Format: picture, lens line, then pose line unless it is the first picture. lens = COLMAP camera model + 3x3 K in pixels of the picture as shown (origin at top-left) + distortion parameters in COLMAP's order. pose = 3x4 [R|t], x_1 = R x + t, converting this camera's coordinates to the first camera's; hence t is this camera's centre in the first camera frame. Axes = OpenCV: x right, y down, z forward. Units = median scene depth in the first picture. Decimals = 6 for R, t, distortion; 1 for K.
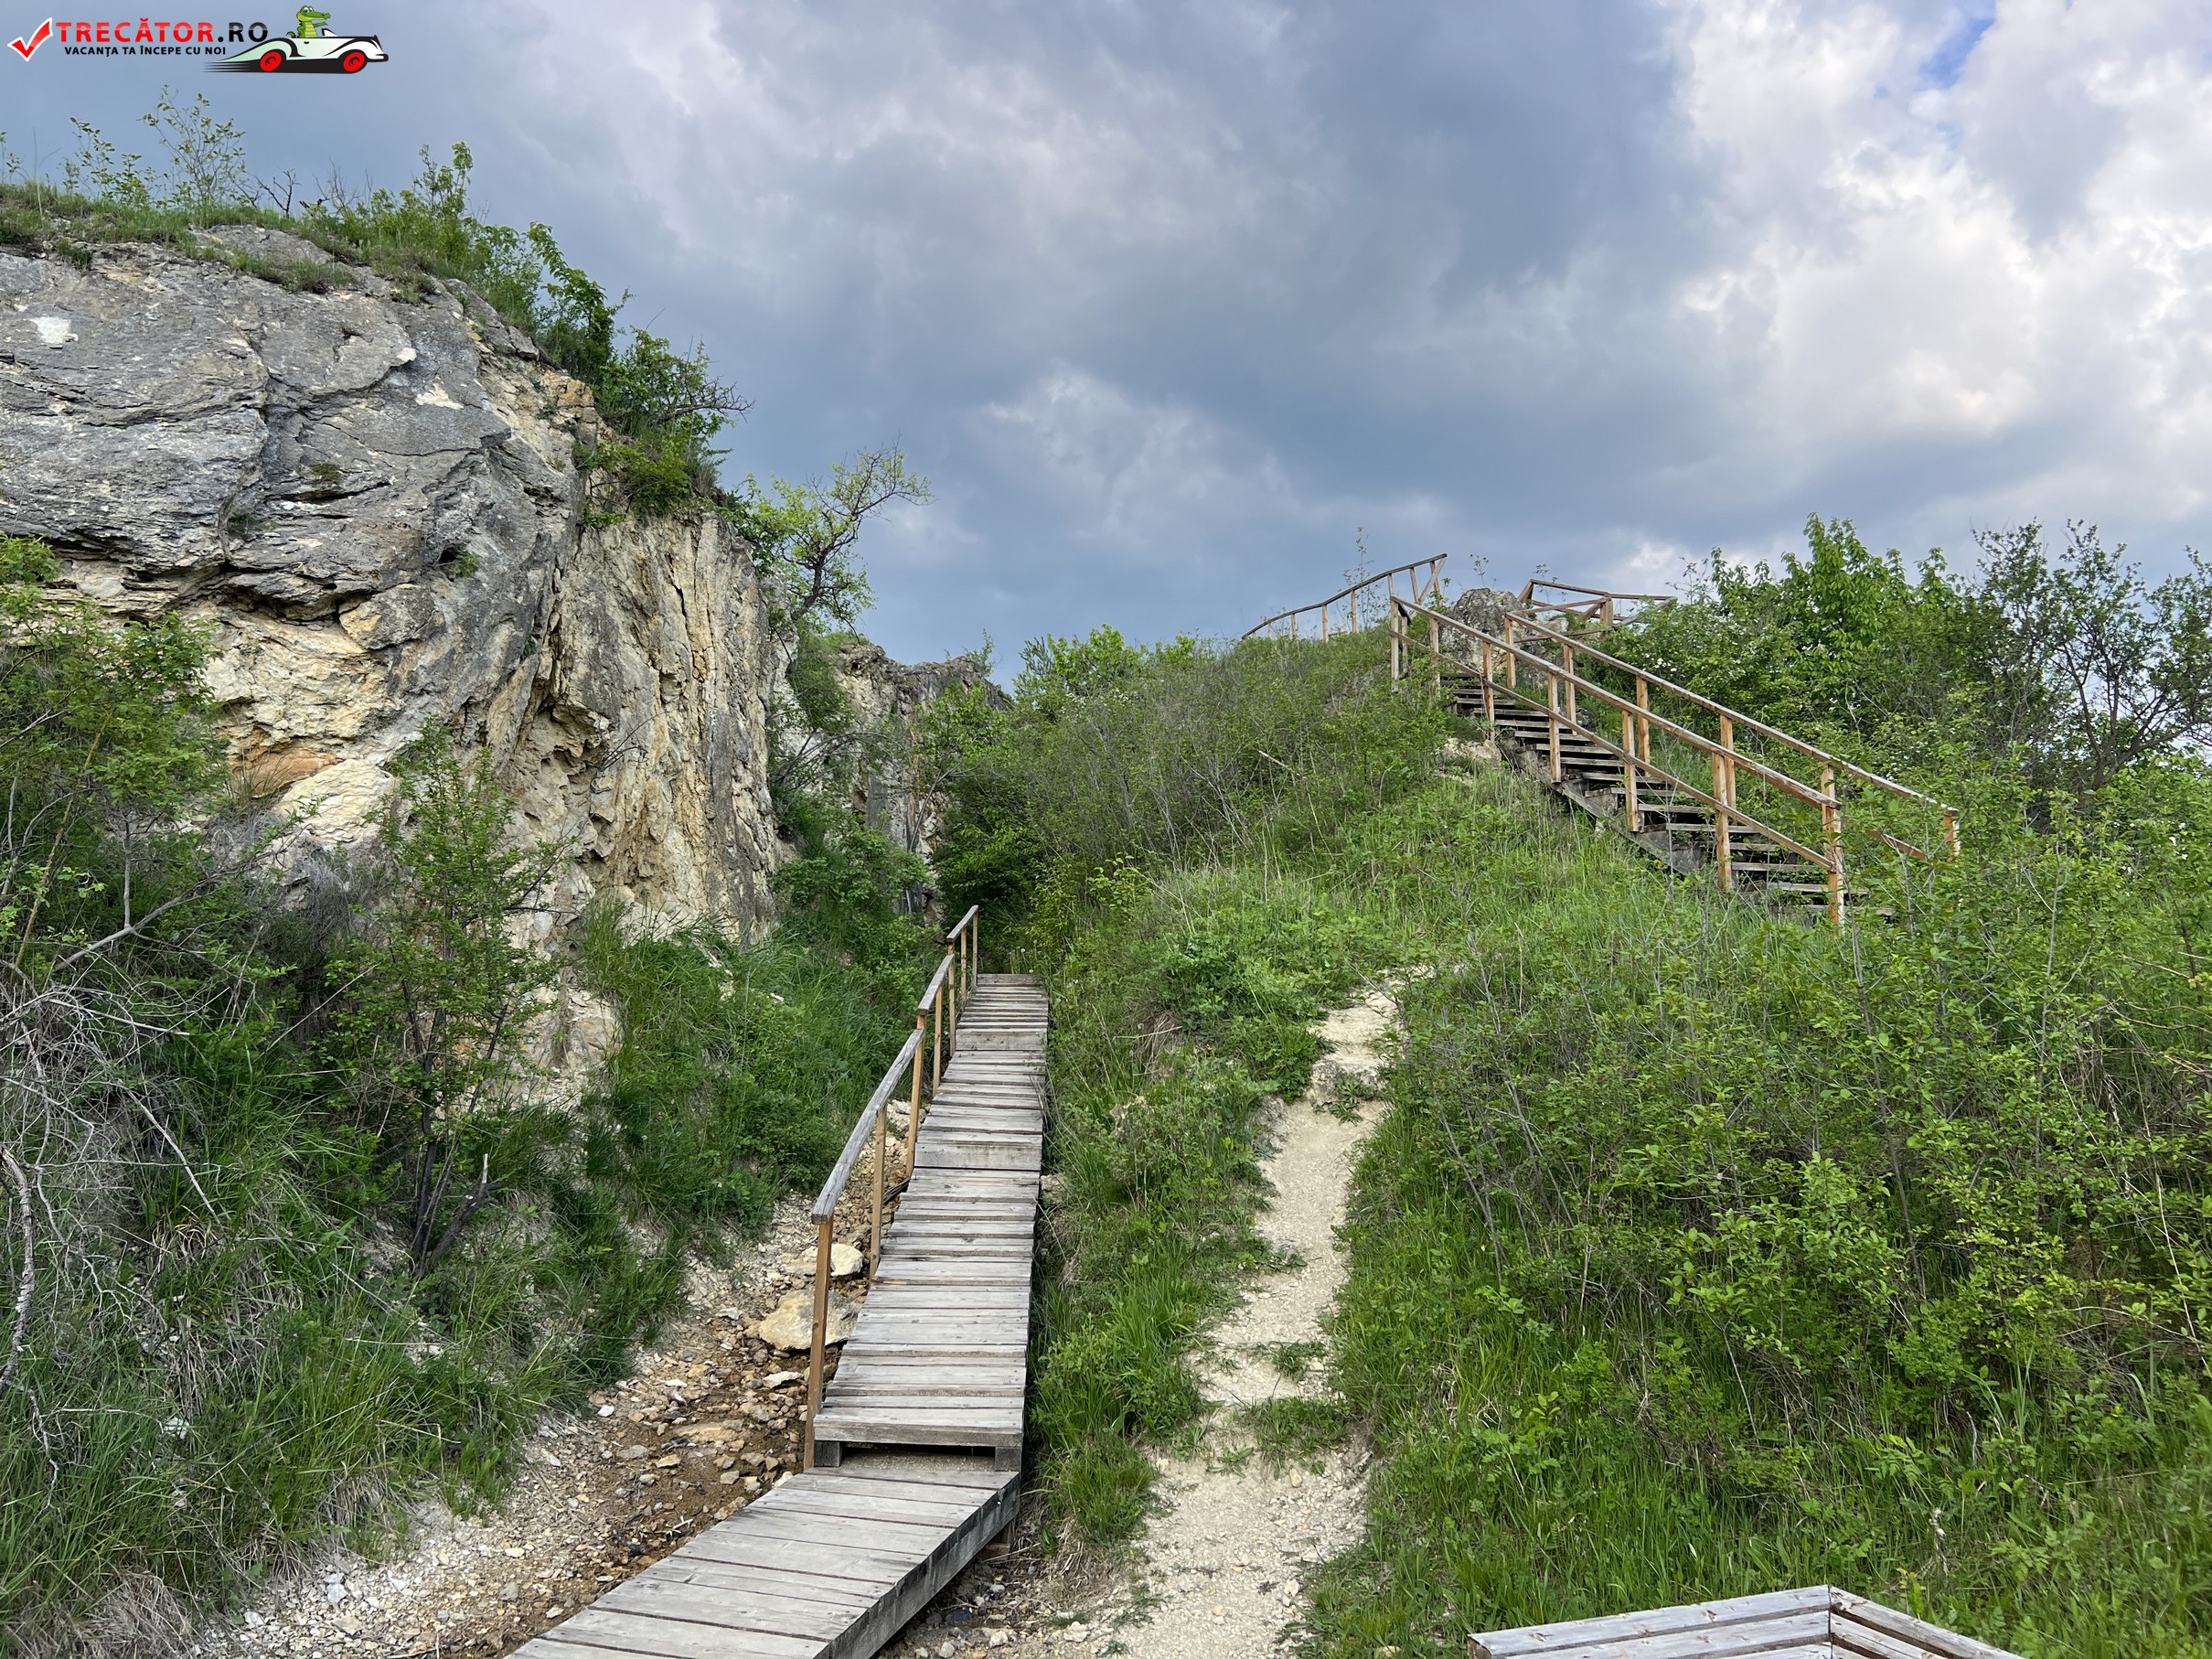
lens RADIAL K [[1665.9, 0, 1108.8], [0, 1665.9, 819.0], [0, 0, 1]] dist [0.043314, -0.012533]
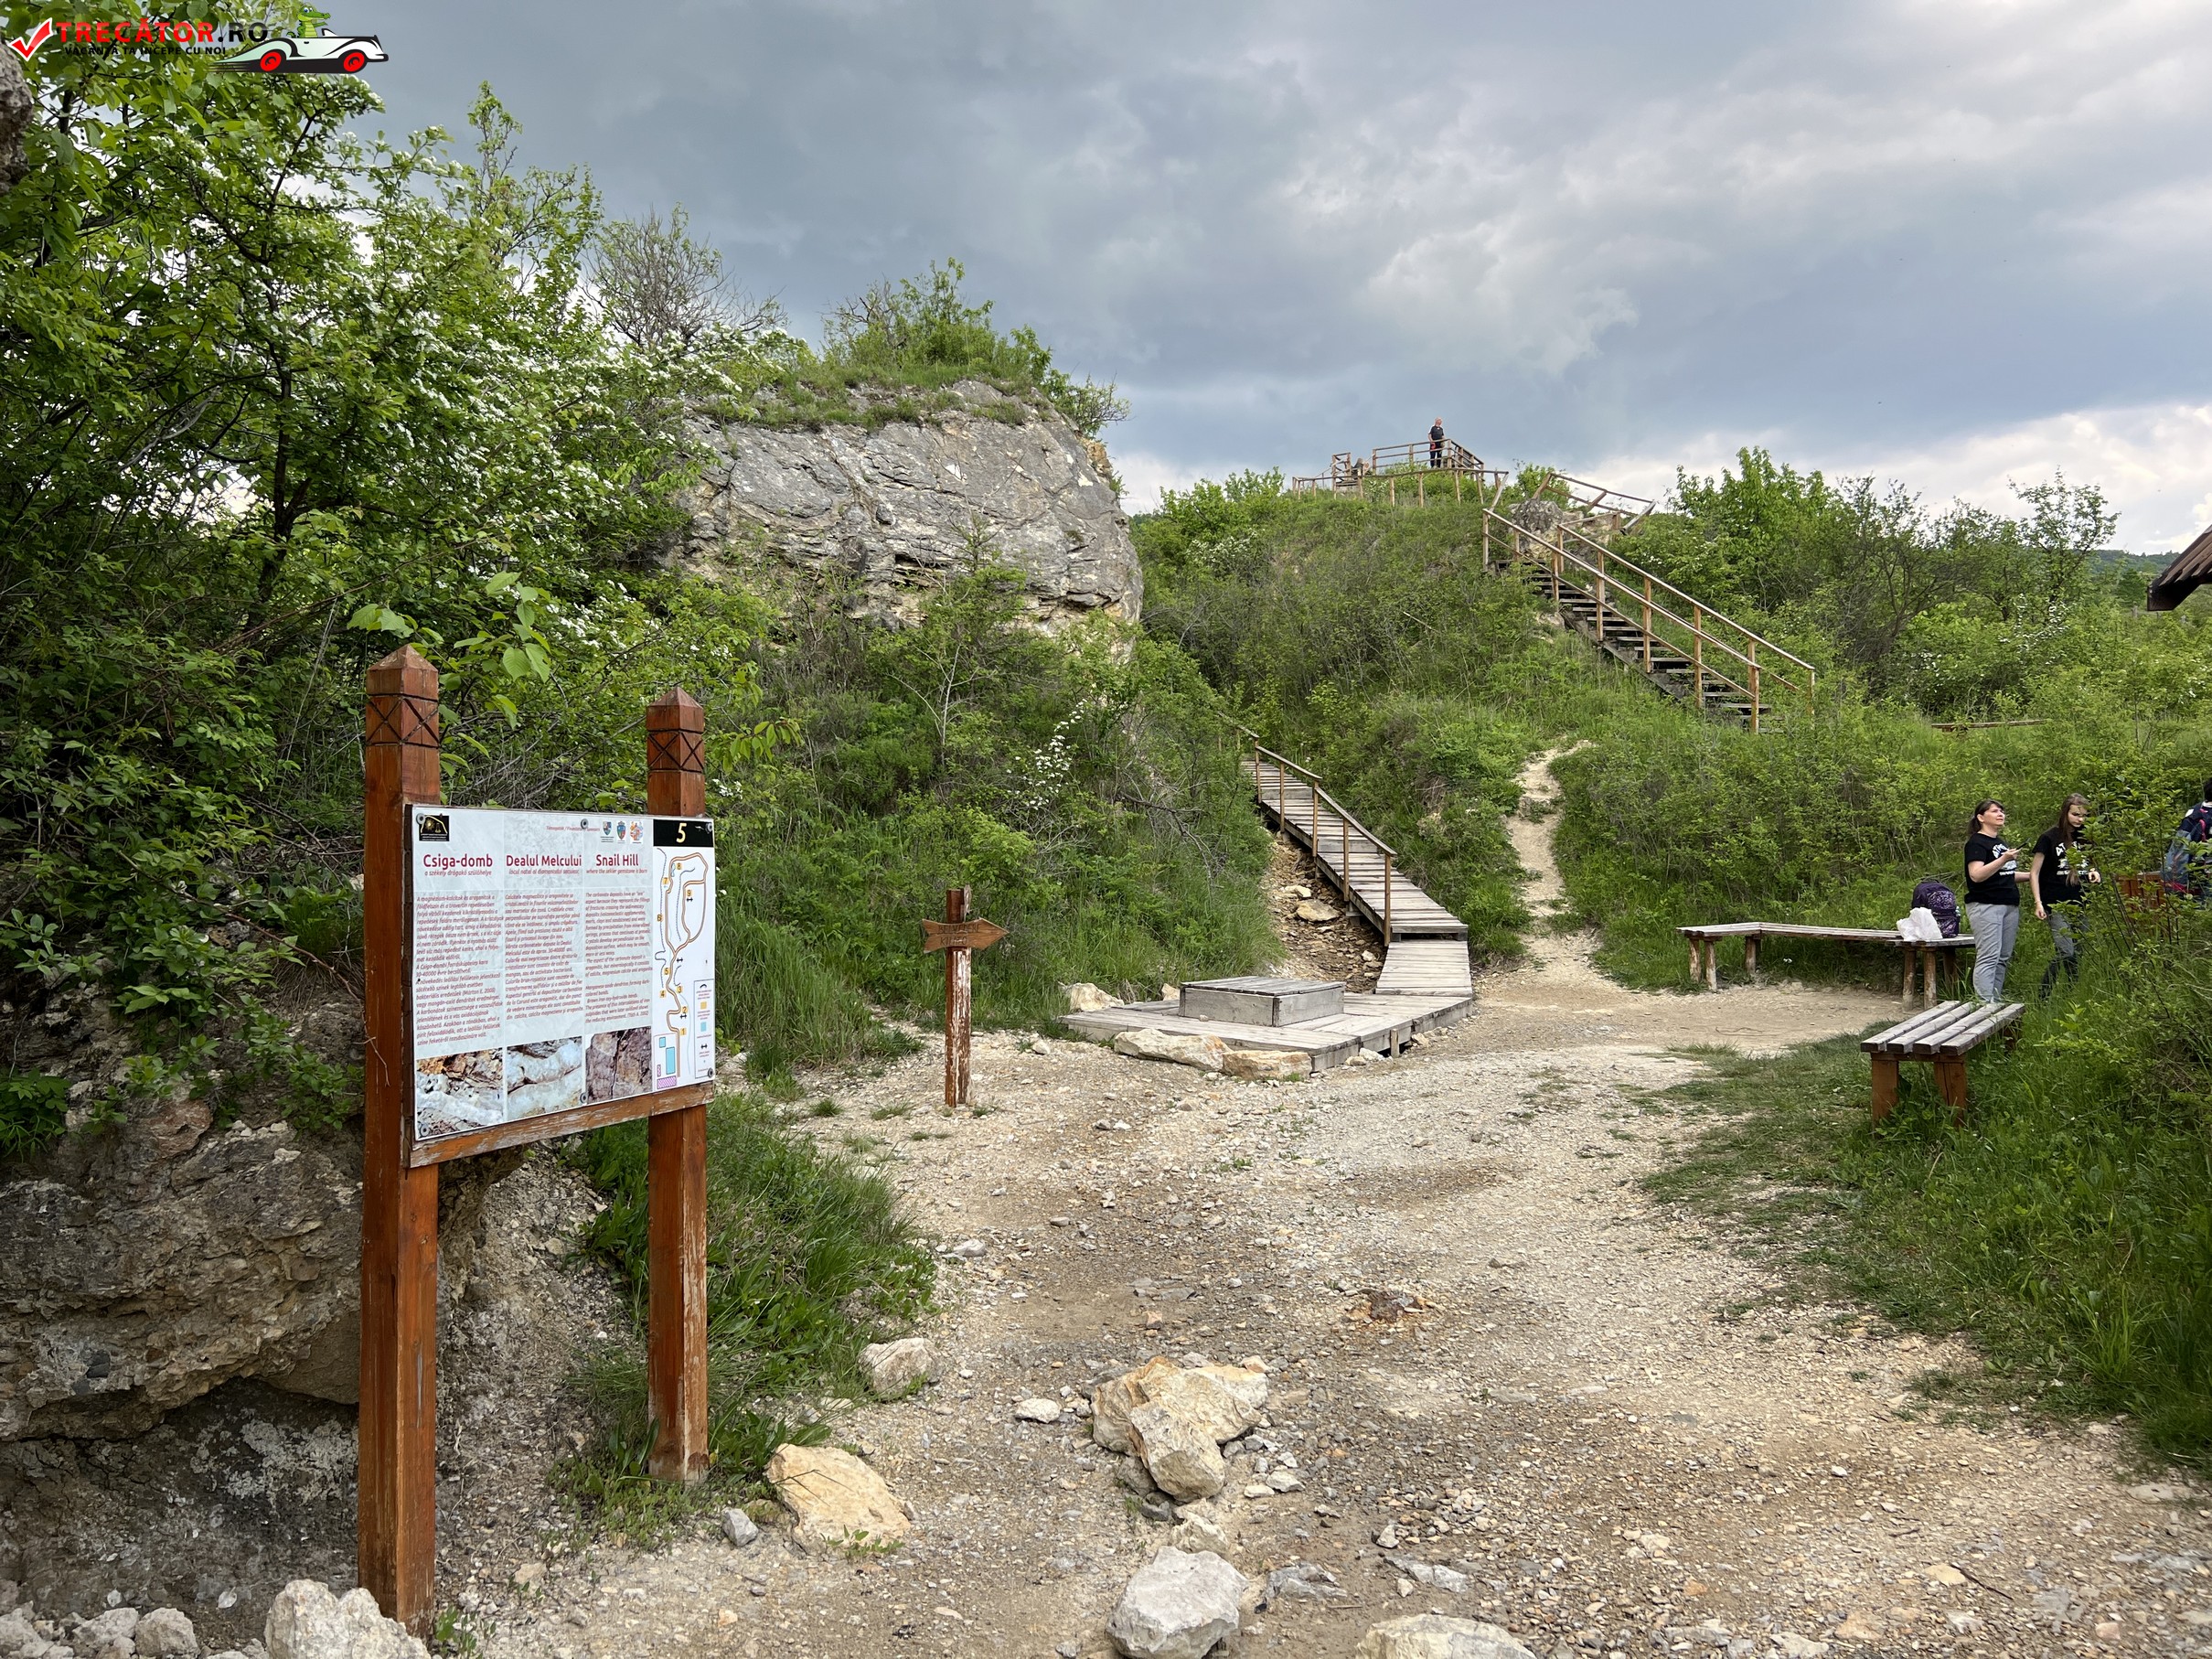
lens RADIAL K [[1665.9, 0, 1101.6], [0, 1665.9, 837.4], [0, 0, 1]] dist [0.043314, -0.012533]
pose [[0.998229, -0.025422, 0.053782, -0.418504], [0.016592, 0.987190, 0.158681, -0.122488], [-0.057127, -0.157508, 0.985864, -0.875449]]
